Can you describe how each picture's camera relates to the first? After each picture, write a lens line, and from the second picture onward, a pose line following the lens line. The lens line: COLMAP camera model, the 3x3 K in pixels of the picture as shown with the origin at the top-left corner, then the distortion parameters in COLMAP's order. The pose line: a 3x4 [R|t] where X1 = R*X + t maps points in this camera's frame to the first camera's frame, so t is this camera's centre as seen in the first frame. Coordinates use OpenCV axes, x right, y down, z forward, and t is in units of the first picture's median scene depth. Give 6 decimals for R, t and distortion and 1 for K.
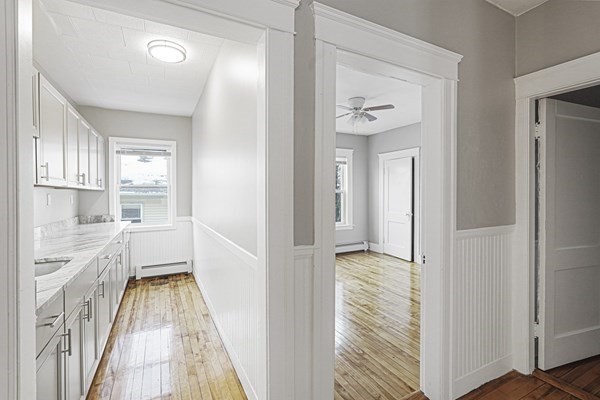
lens RADIAL K [[279.8, 0, 287.1], [0, 279.8, 192.0], [0, 0, 1]] dist [0.000142, -0.000098]
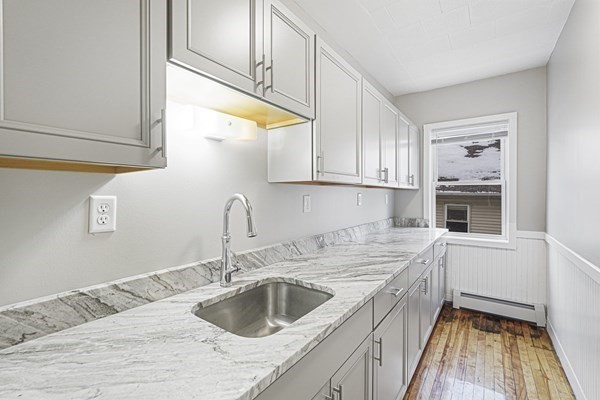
lens RADIAL K [[276.7, 0, 300.0], [0, 276.7, 200.0], [0, 0, 1]] dist [-0.023675, 0.000036]
pose [[0.508407, 0.021946, -0.860837, -0.127030], [0.003212, 0.999620, 0.027381, 0.002288], [0.861111, -0.016686, 0.508143, 0.288091]]
